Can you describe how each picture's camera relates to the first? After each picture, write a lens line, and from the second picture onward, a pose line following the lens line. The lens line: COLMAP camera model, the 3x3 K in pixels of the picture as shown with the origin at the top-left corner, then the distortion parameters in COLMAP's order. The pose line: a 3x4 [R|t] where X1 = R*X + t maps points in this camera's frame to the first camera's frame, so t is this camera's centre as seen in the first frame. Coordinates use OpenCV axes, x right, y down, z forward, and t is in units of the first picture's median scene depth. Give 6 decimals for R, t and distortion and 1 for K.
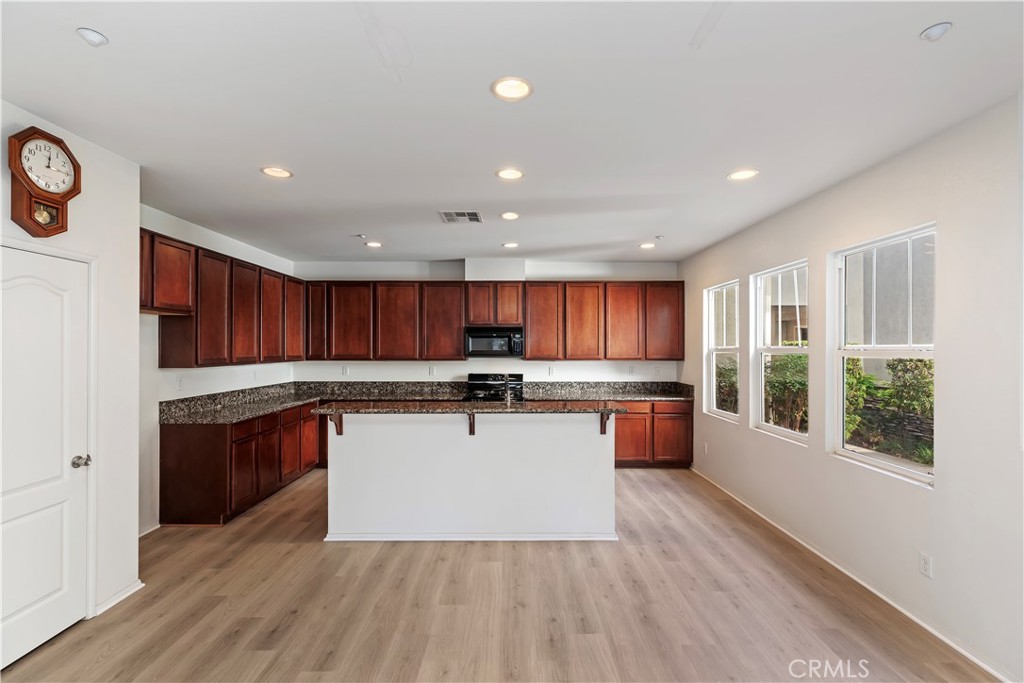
lens RADIAL K [[468.3, 0, 511.0], [0, 468.3, 344.7], [0, 0, 1]] dist [0.003301, 0.000638]
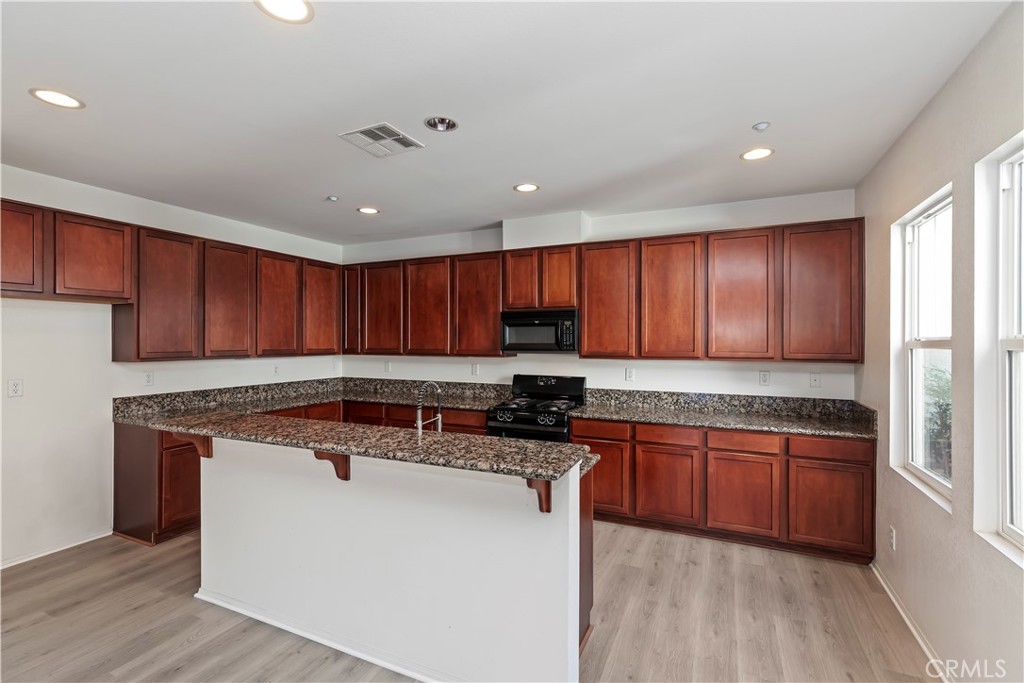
lens RADIAL K [[468.3, 0, 511.7], [0, 468.3, 340.8], [0, 0, 1]] dist [0.003301, 0.000638]
pose [[0.903759, -0.000136, -0.428042, 0.234587], [0.002682, 0.999982, 0.005345, 0.003994], [0.428034, -0.005978, 0.903743, 0.332412]]
